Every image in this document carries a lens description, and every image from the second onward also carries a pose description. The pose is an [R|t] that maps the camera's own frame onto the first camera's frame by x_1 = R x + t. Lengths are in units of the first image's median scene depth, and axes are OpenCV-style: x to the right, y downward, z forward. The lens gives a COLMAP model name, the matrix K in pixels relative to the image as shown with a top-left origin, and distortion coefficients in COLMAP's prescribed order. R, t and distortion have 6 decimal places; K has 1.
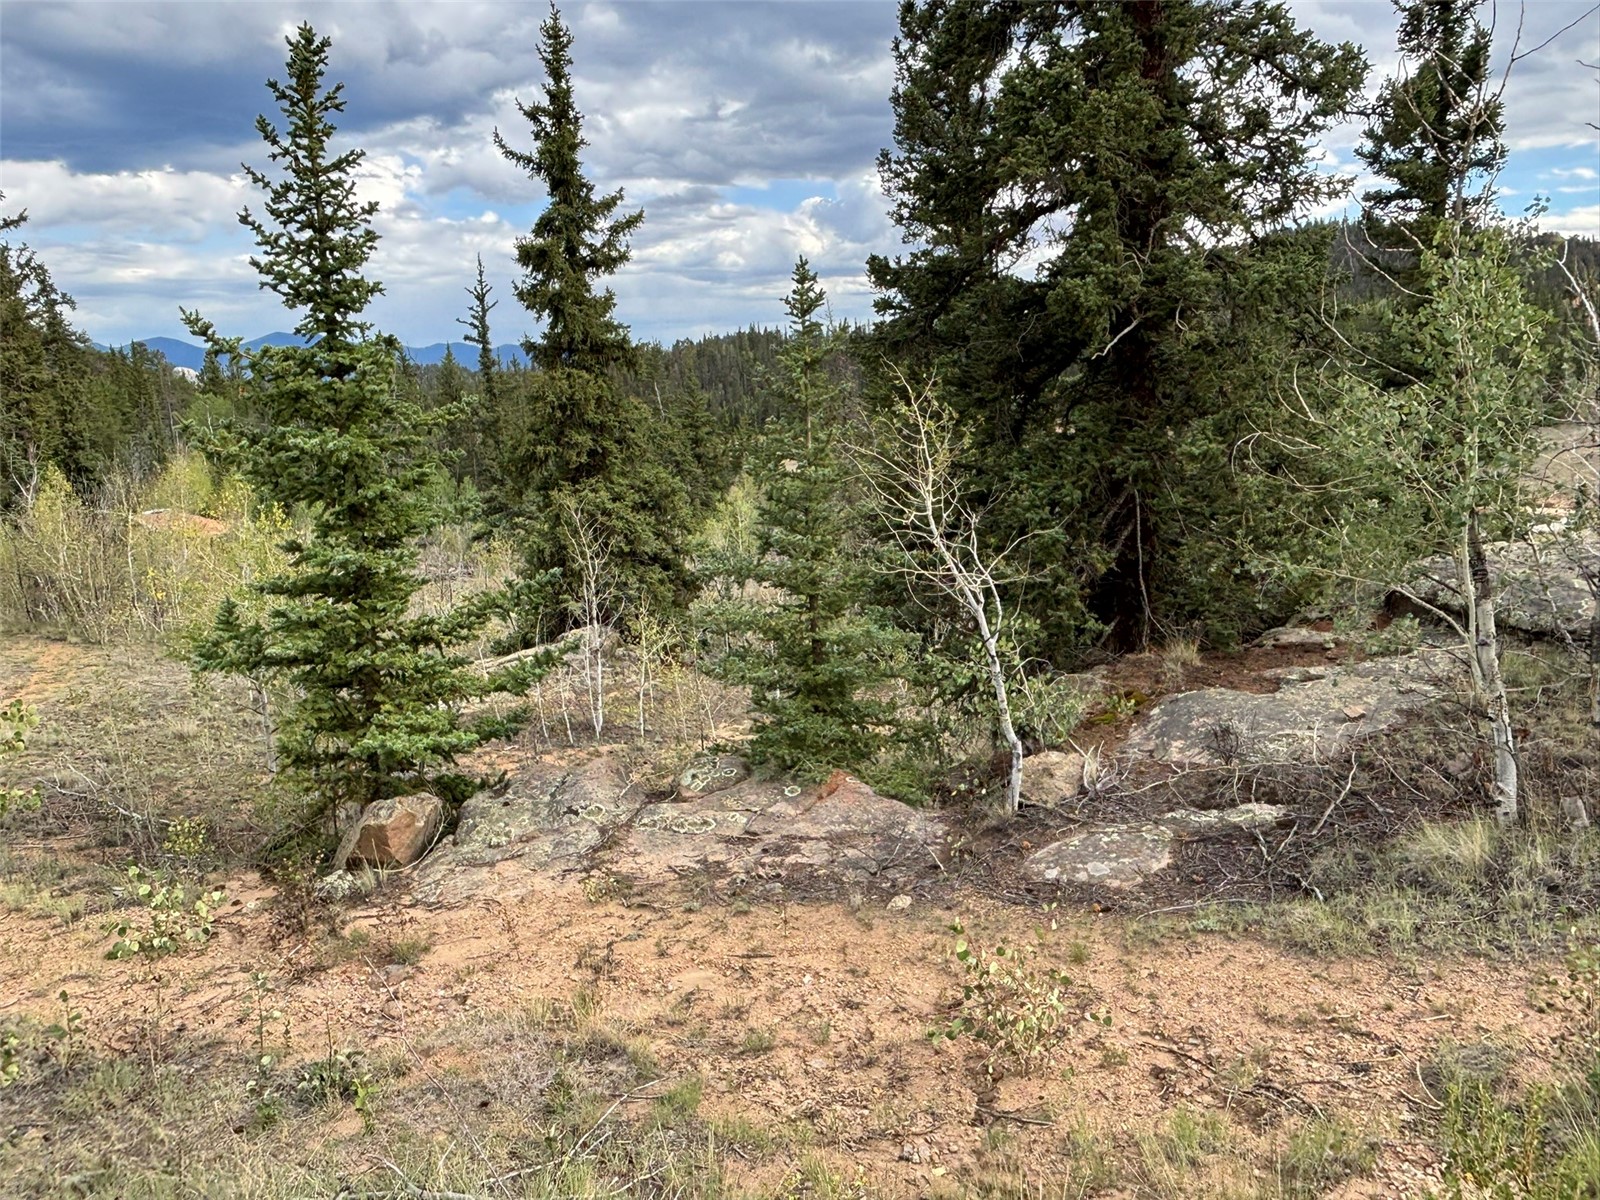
lens RADIAL K [[1166.3, 0, 804.4], [0, 1166.3, 609.3], [0, 0, 1]] dist [0.000927, -0.001873]
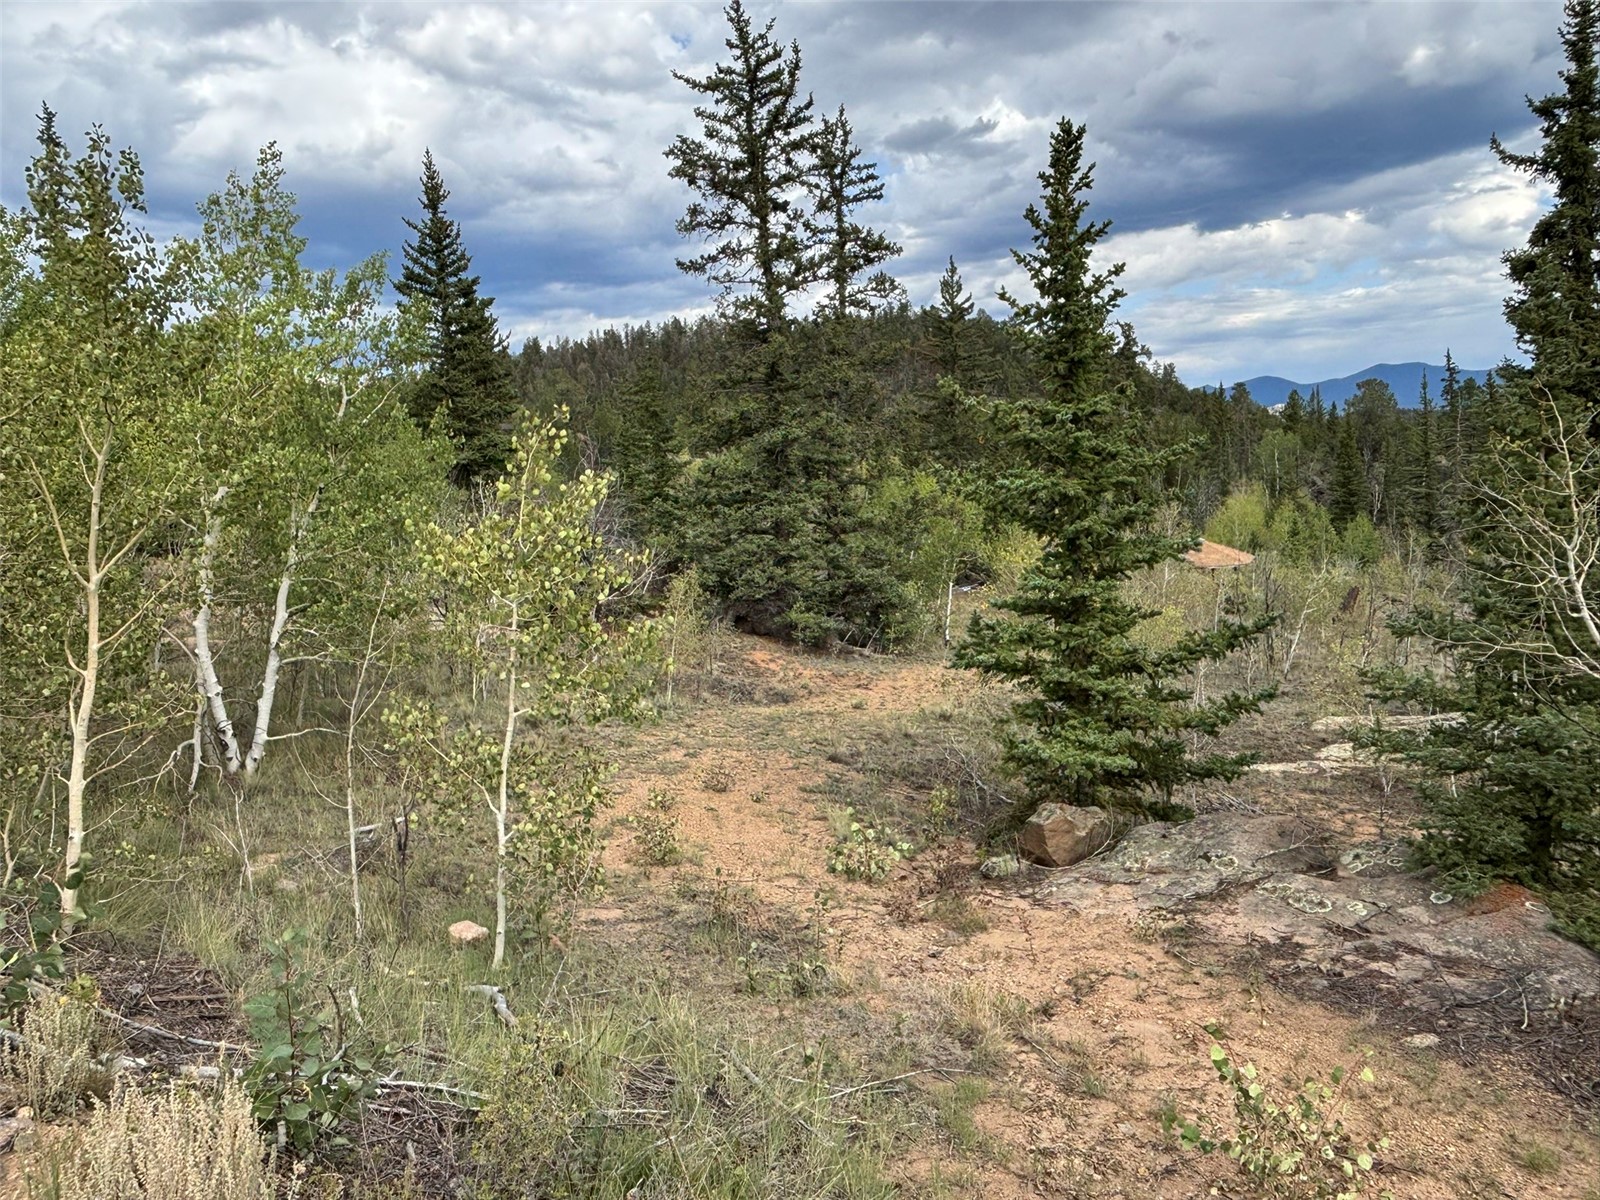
lens RADIAL K [[1168.3, 0, 782.4], [0, 1168.3, 626.5], [0, 0, 1]] dist [0.033387, -0.072263]
pose [[0.639578, 0.102349, -0.761882, 0.105033], [-0.113491, 0.992808, 0.038098, -0.006100], [0.760302, 0.062100, 0.646595, 0.024372]]
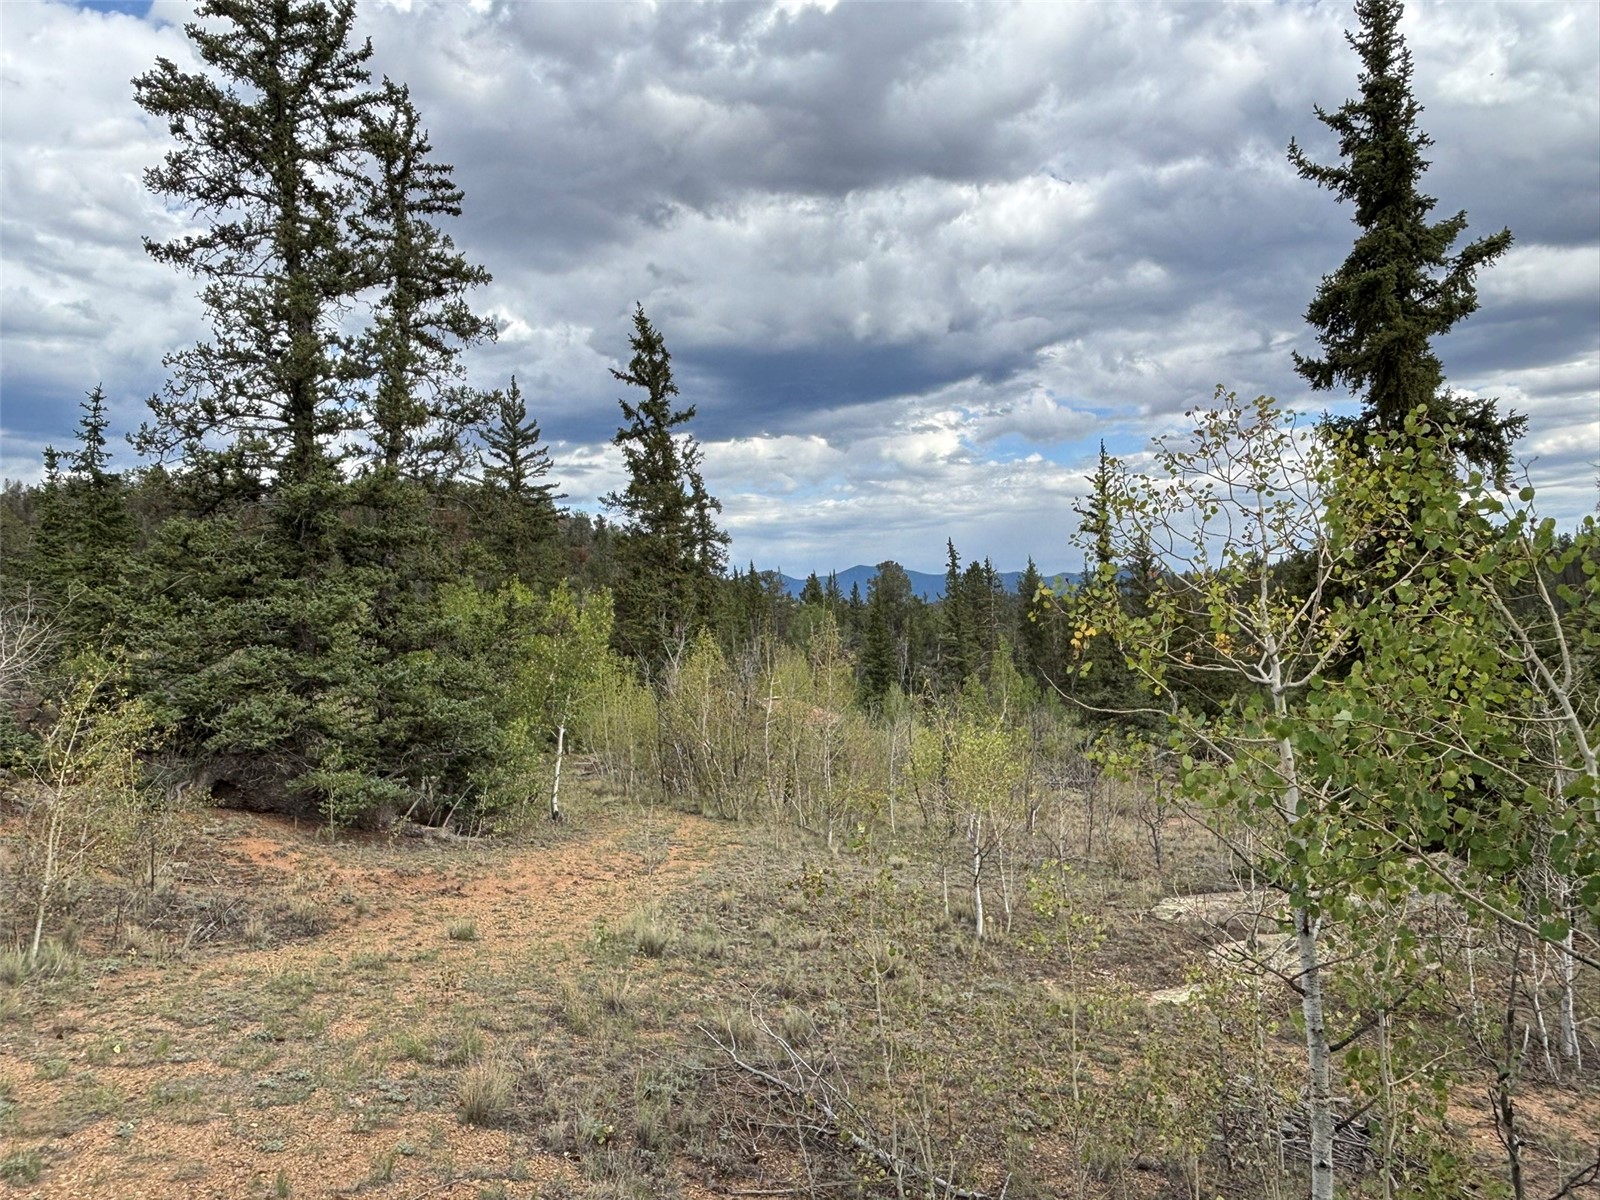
lens RADIAL K [[1176.1, 0, 795.6], [0, 1176.1, 602.4], [0, 0, 1]] dist [0.060117, -0.110112]
pose [[0.890863, -0.000677, -0.454272, -0.199665], [-0.087846, 0.980866, -0.173736, 0.022350], [0.445698, 0.194681, 0.873758, 0.270239]]
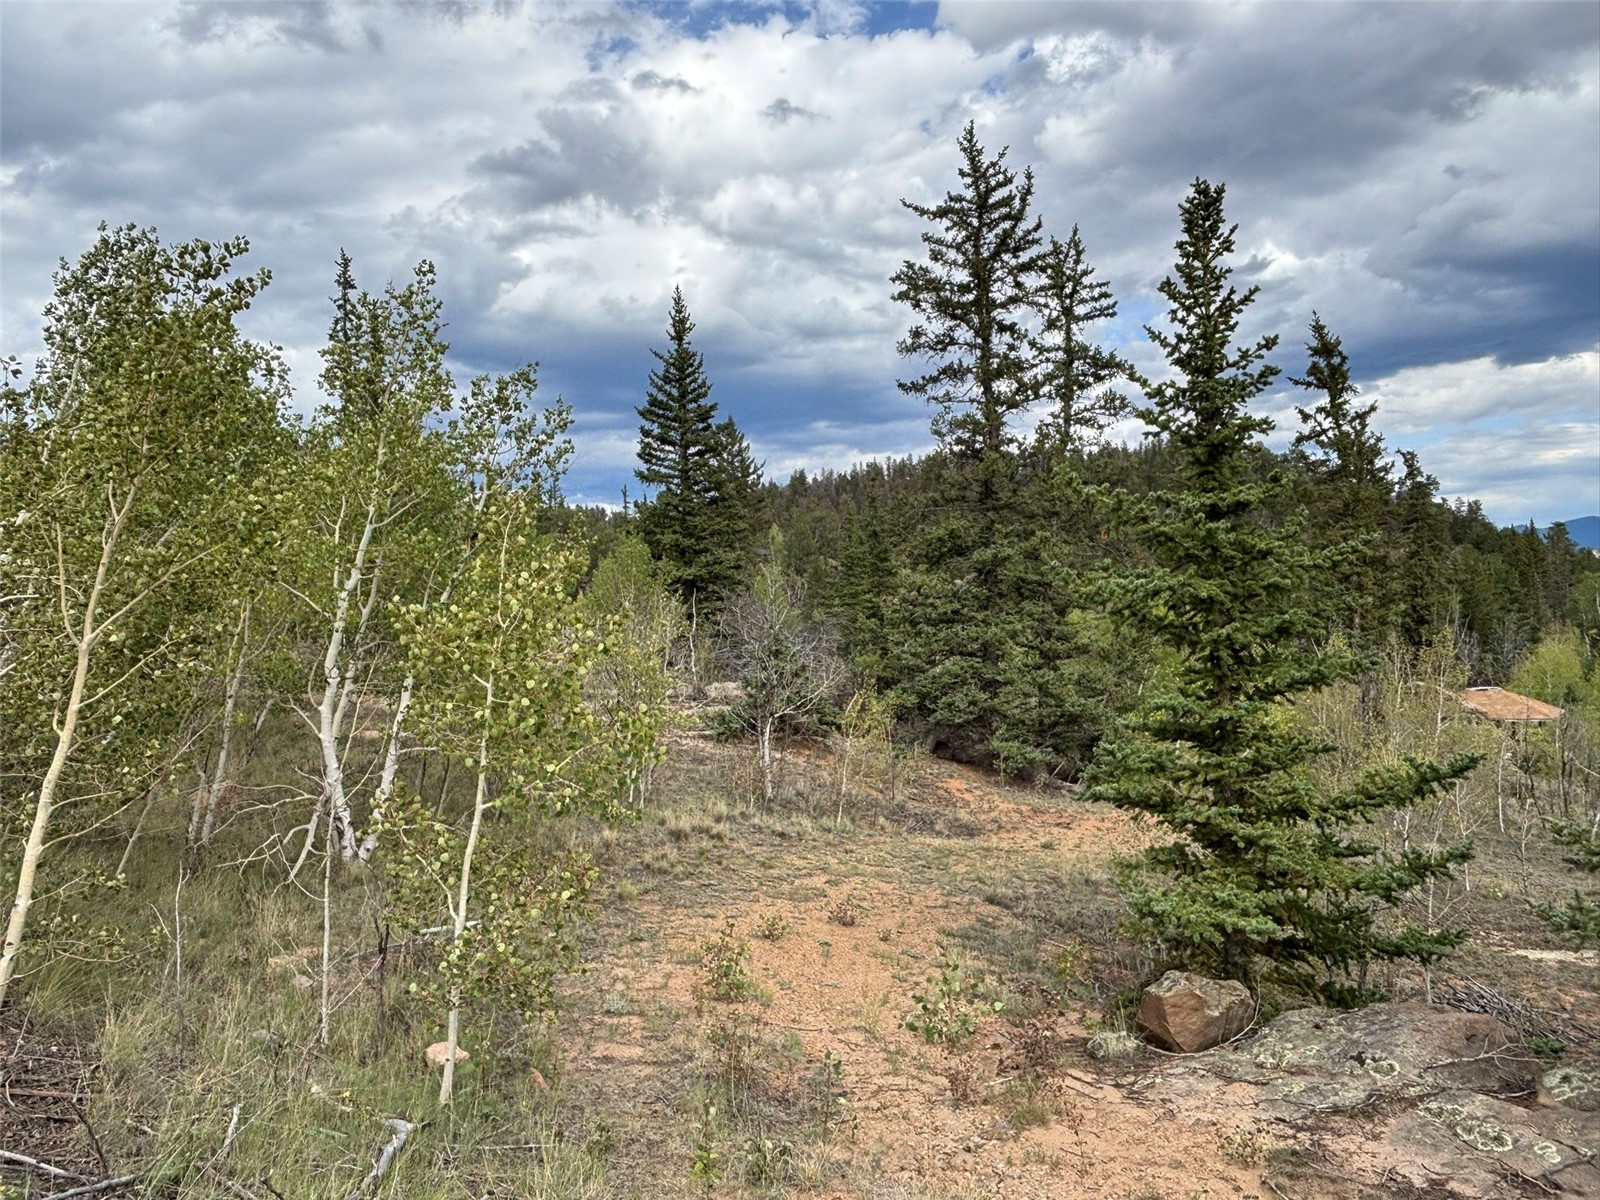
lens RADIAL K [[1176.1, 0, 795.6], [0, 1176.1, 602.4], [0, 0, 1]] dist [0.060117, -0.110112]
pose [[0.467557, 0.019999, -0.883737, 0.106020], [-0.159958, 0.985154, -0.062335, -0.005154], [0.869370, 0.170506, 0.463815, 0.089339]]
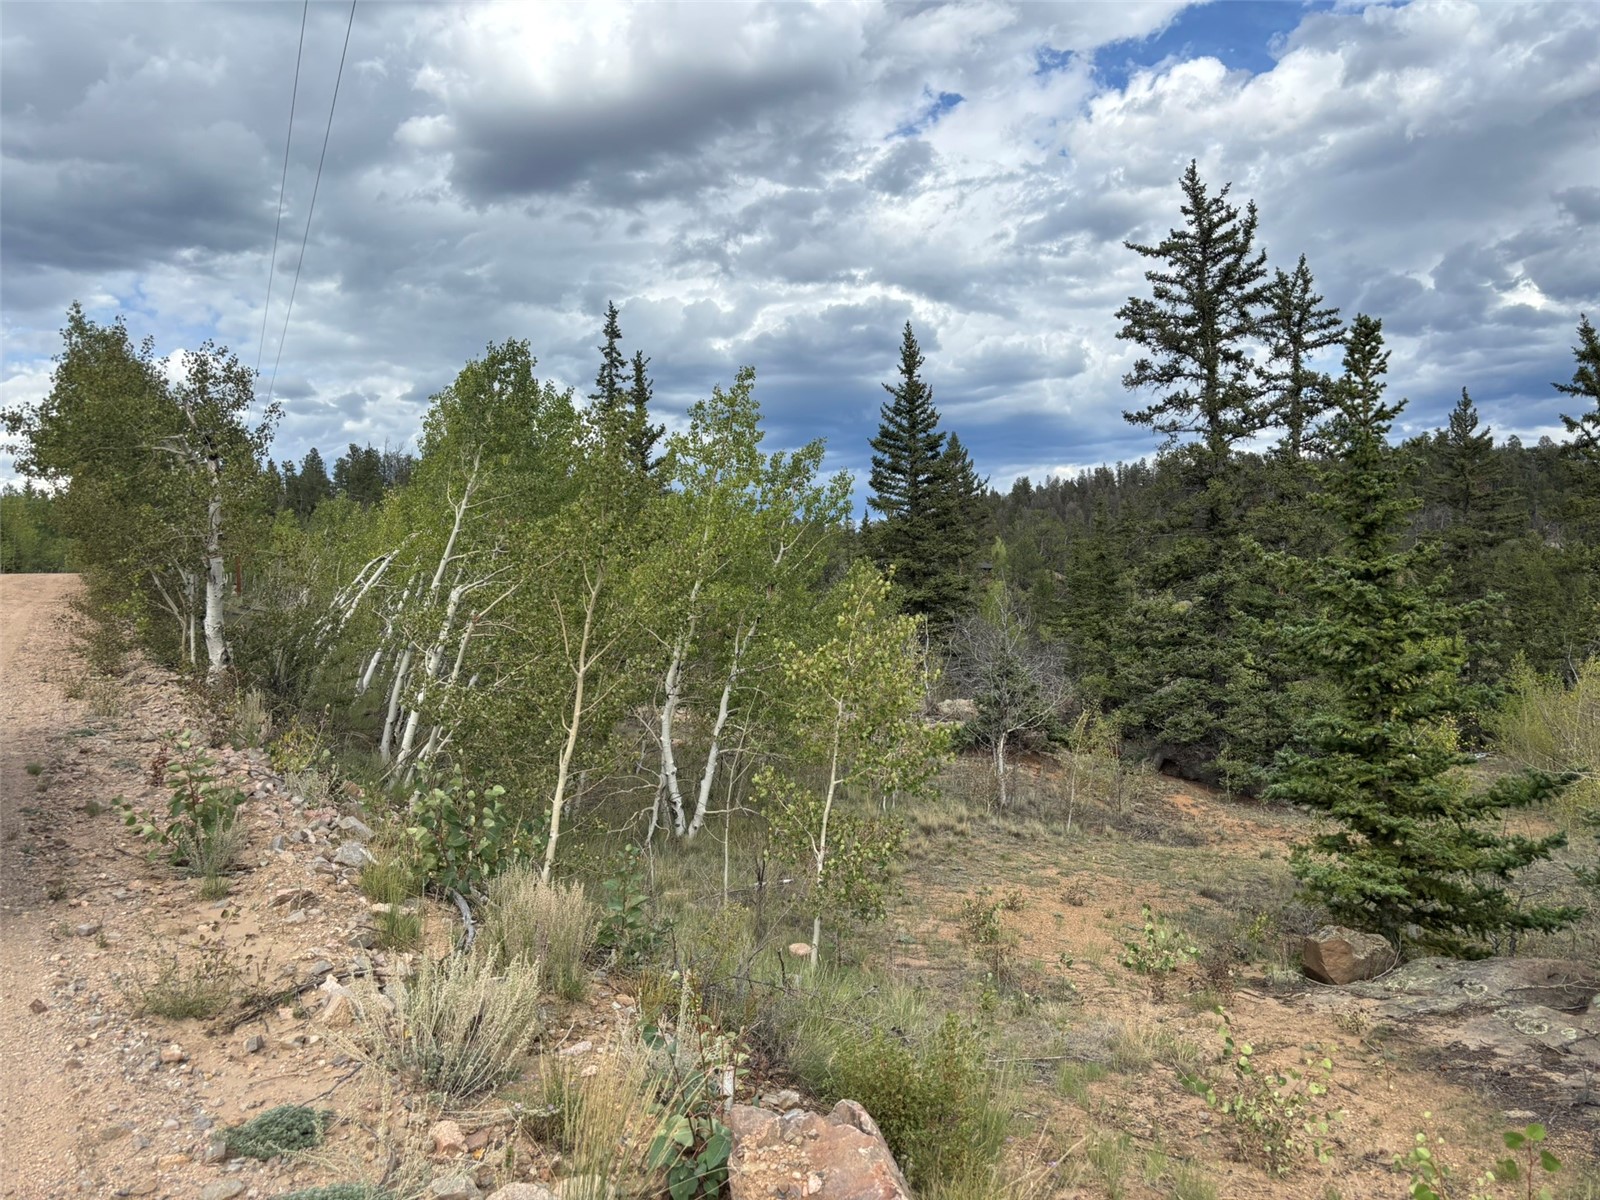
lens RADIAL K [[1210.1, 0, 771.5], [0, 1210.1, 595.3], [0, 0, 1]] dist [-0.000390, -0.001901]
pose [[0.281081, 0.003389, -0.959678, 0.230263], [-0.167434, 0.984830, -0.045563, -0.006481], [0.944965, 0.173489, 0.277385, 0.015125]]
